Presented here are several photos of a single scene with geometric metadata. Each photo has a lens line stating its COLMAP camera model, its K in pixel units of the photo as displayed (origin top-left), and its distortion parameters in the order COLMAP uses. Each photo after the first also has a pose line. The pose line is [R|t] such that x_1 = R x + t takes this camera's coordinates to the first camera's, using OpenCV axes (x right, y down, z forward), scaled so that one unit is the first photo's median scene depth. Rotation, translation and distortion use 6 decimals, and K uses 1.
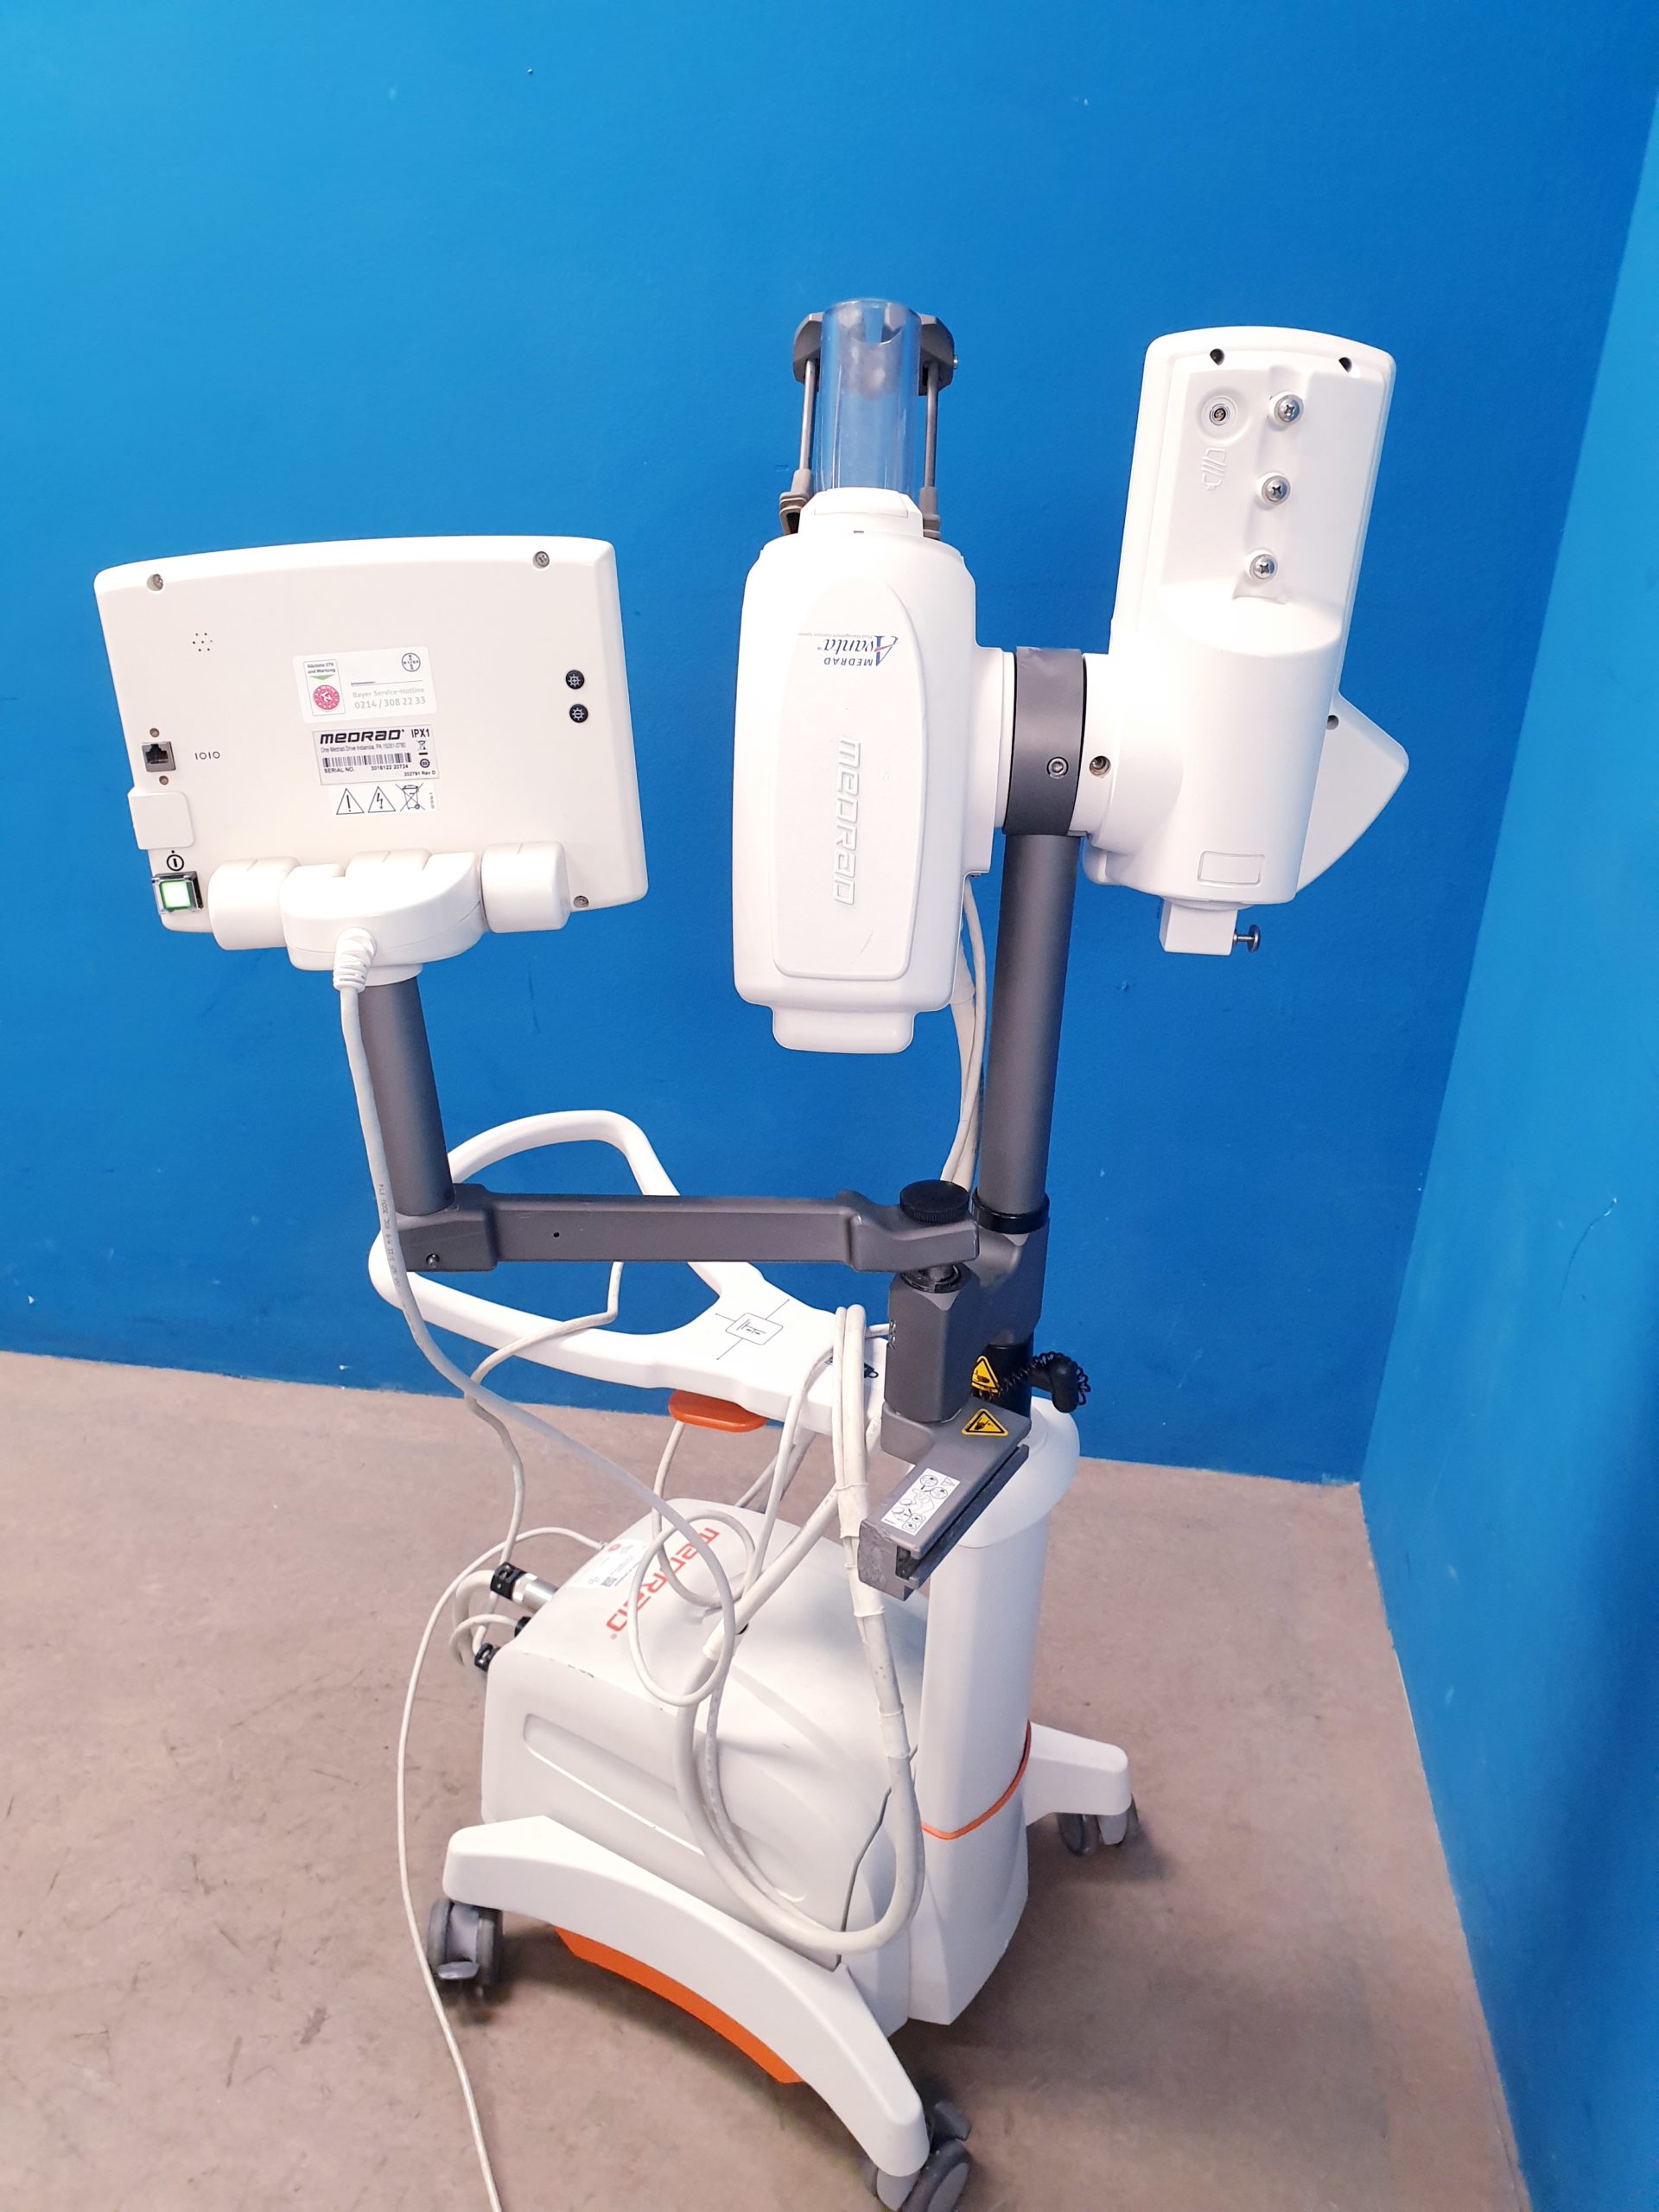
lens RADIAL K [[1704.2, 0, 838.7], [0, 1704.2, 1105.4], [0, 0, 1]] dist [0.074917, -0.189338]
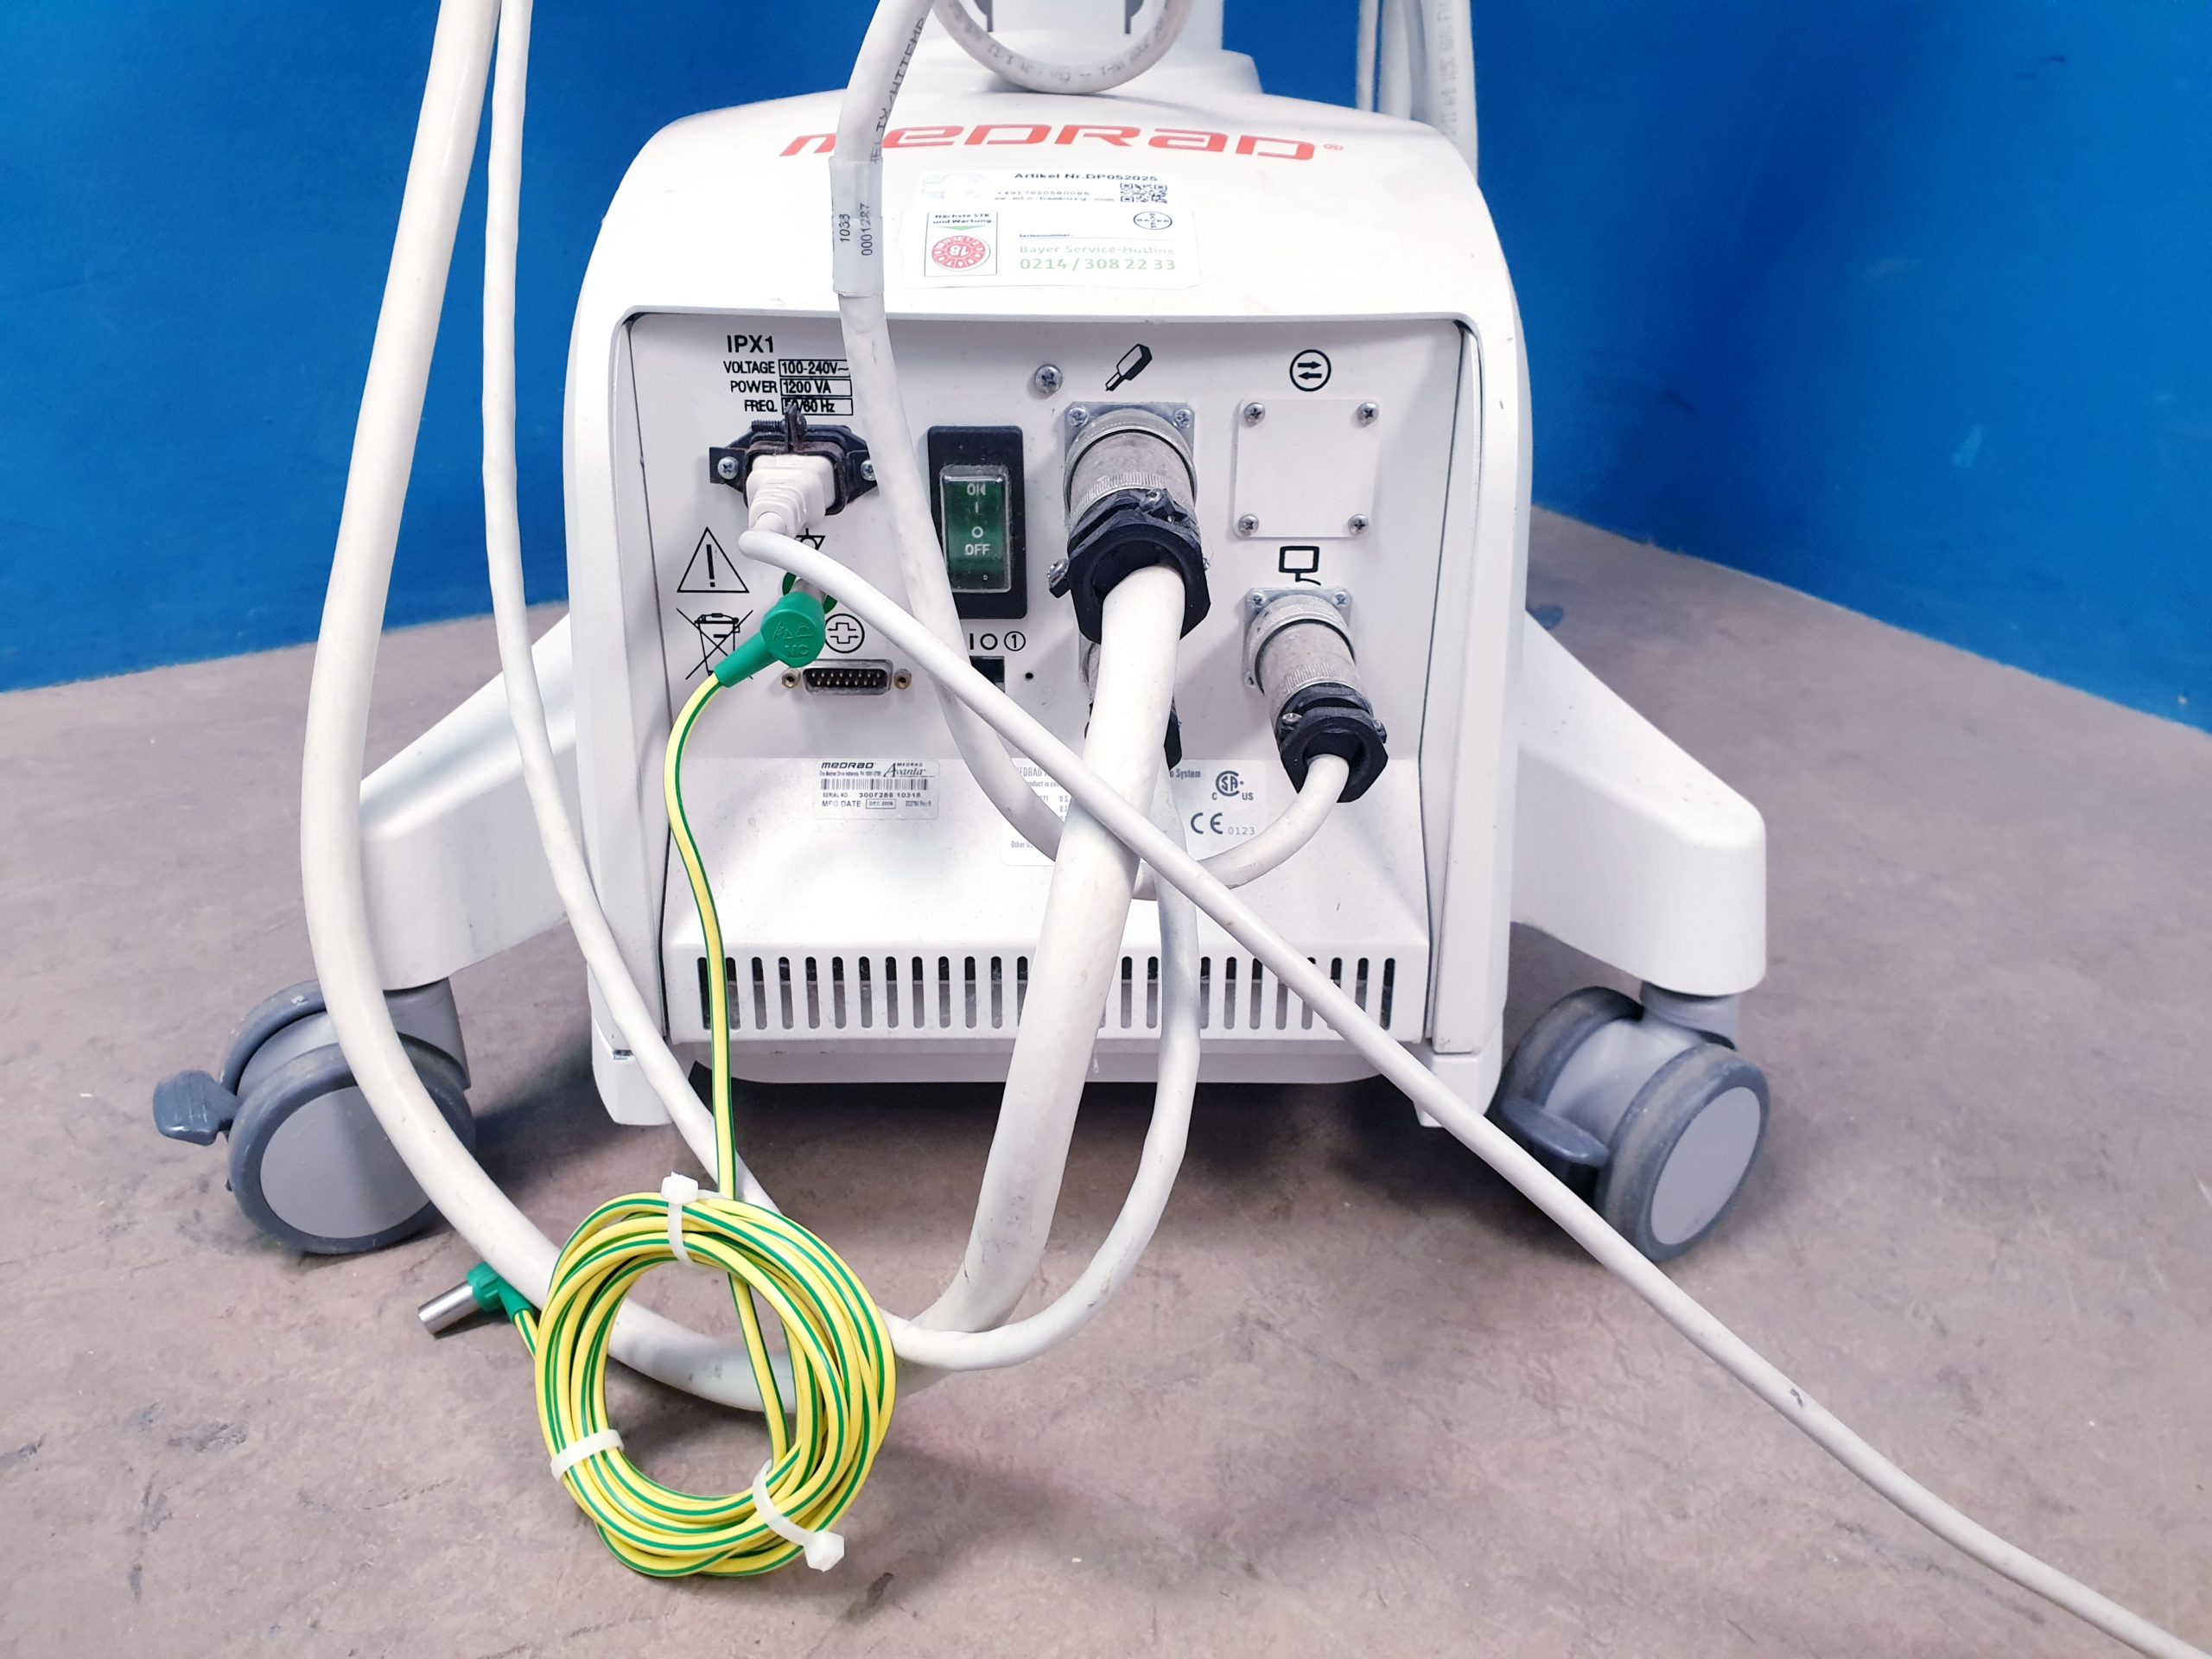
lens RADIAL K [[1752.3, 0, 1088.5], [0, 1752.3, 854.1], [0, 0, 1]] dist [-0.020611, 0.048908]
pose [[0.781245, -0.307518, 0.543221, -0.380518], [0.291155, 0.949288, 0.118662, 0.499440], [-0.552164, 0.065457, 0.831162, 1.073294]]
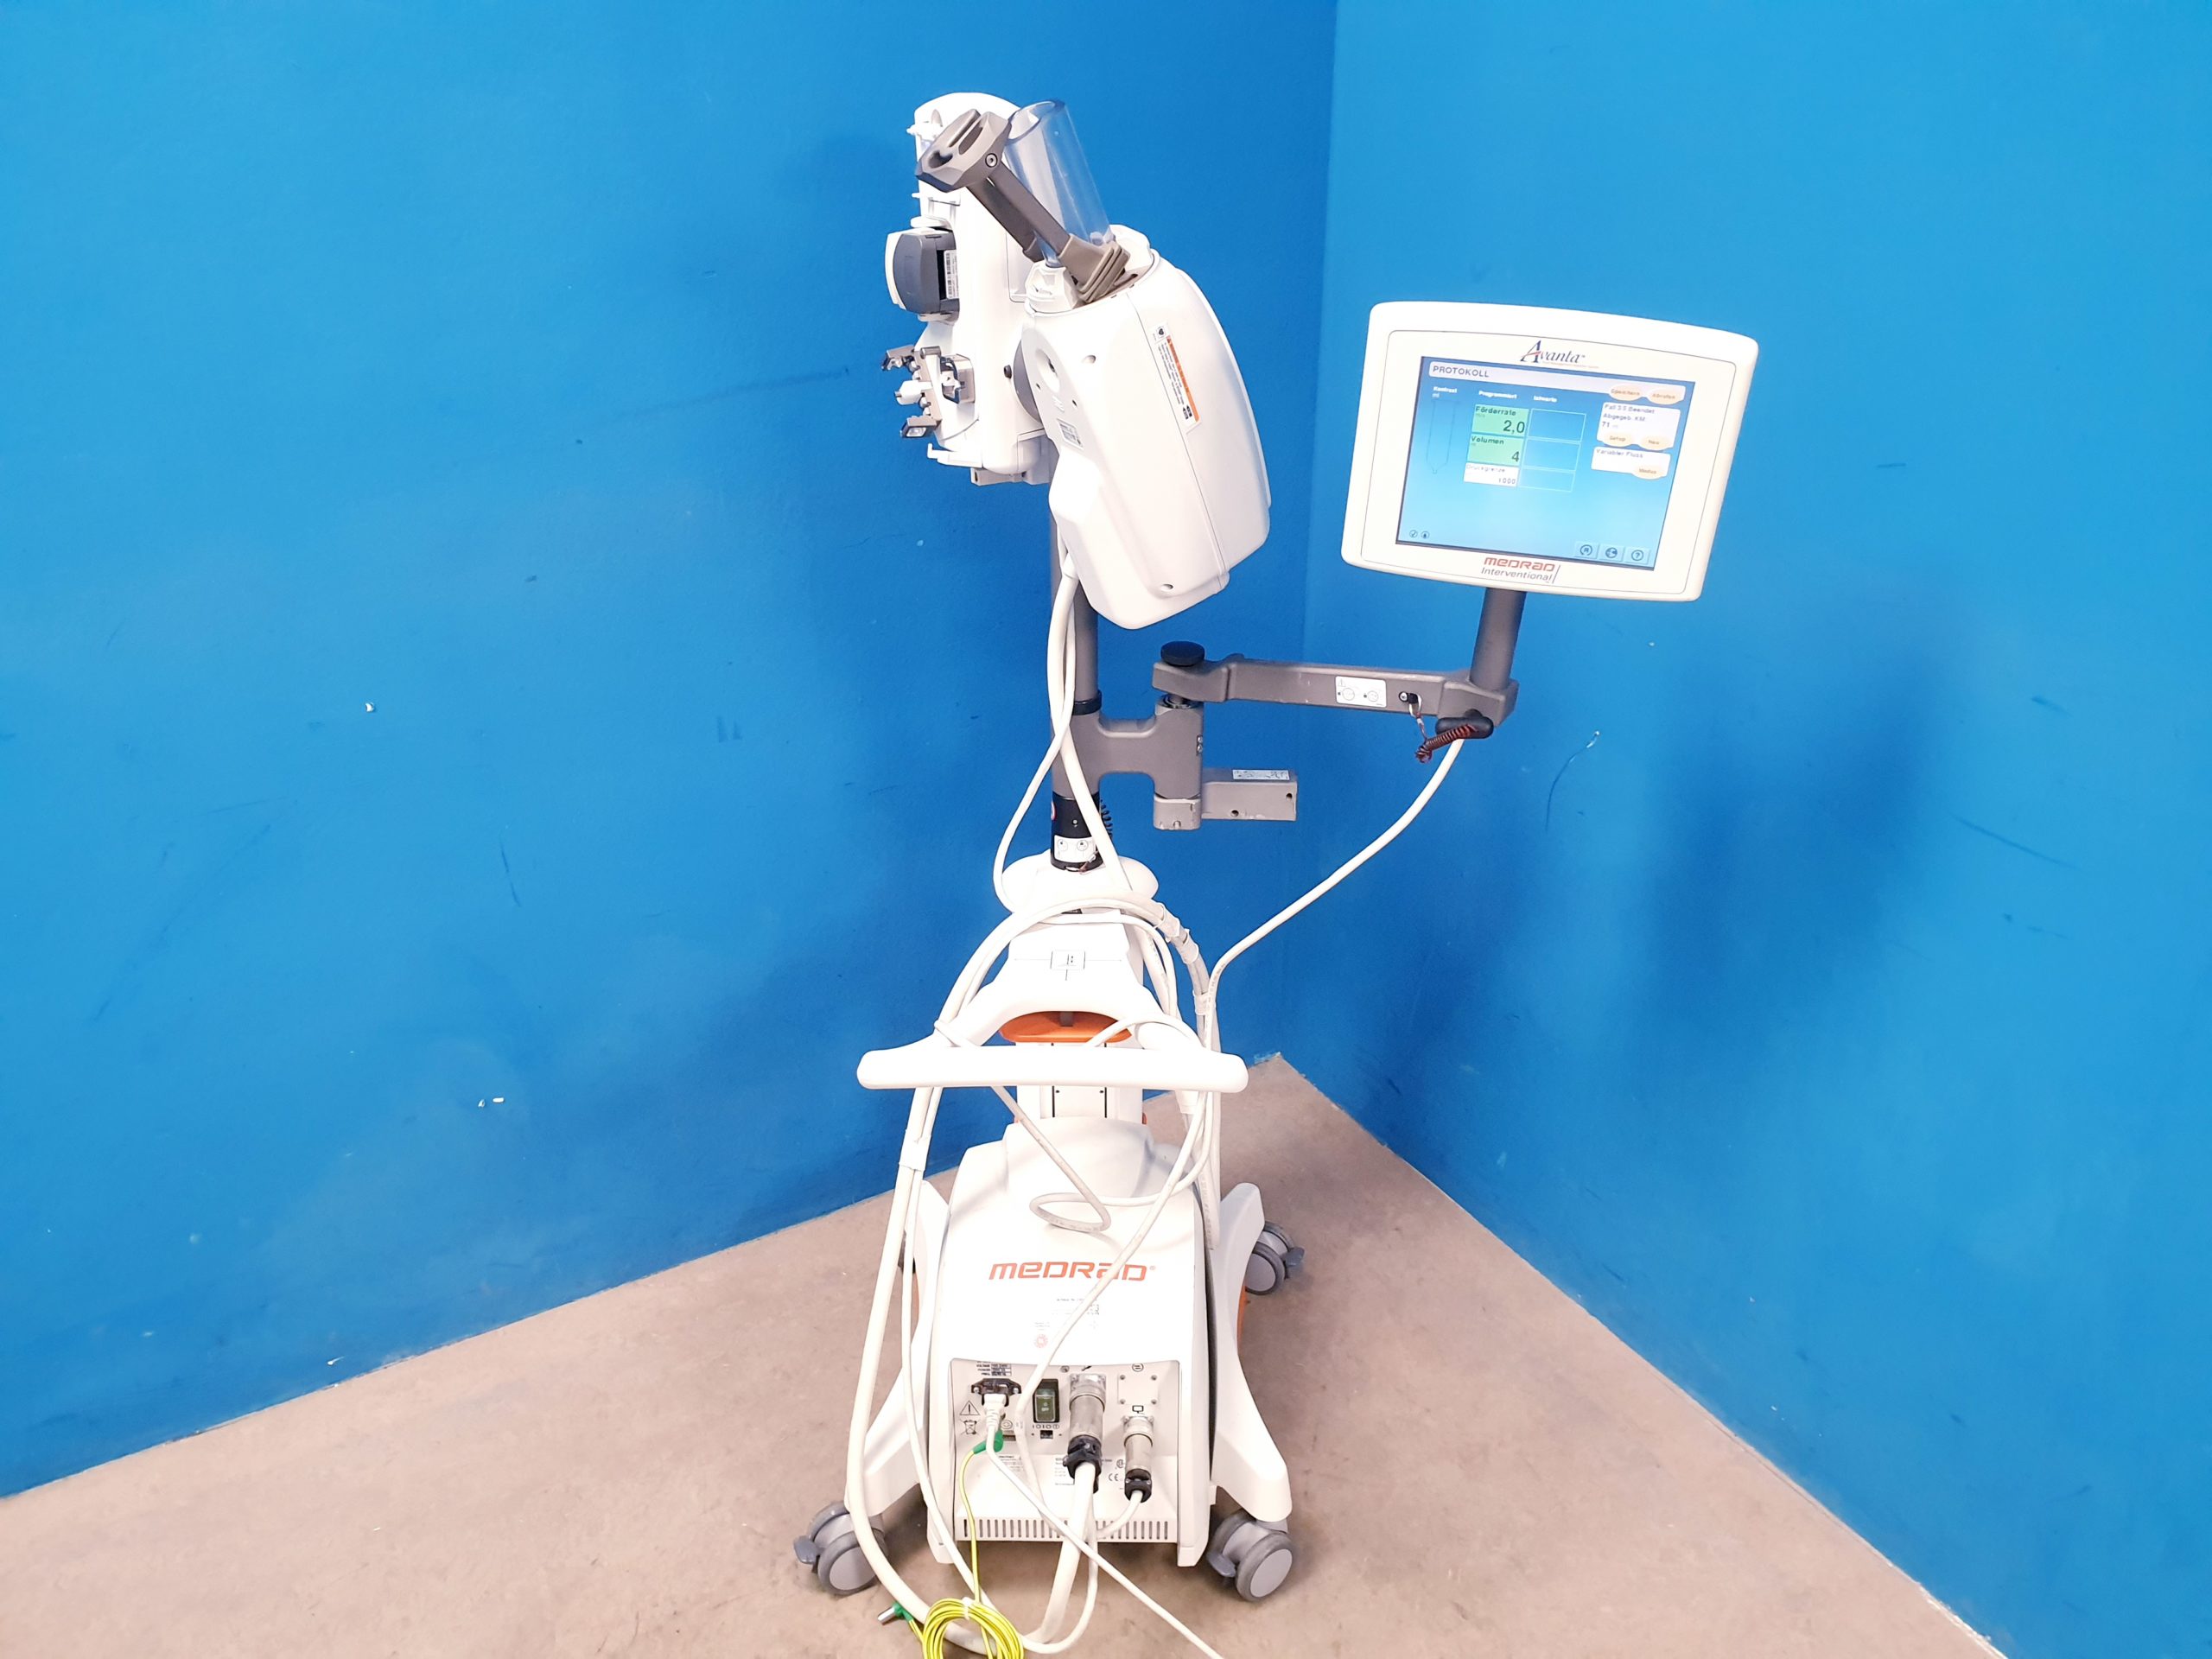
lens RADIAL K [[1728.0, 0, 1118.1], [0, 1728.0, 834.7], [0, 0, 1]] dist [0.089978, -0.266647]
pose [[0.795601, -0.293305, 0.530085, -0.756786], [0.291245, 0.952419, 0.089863, -0.131509], [-0.531220, 0.082889, 0.843169, 0.074479]]
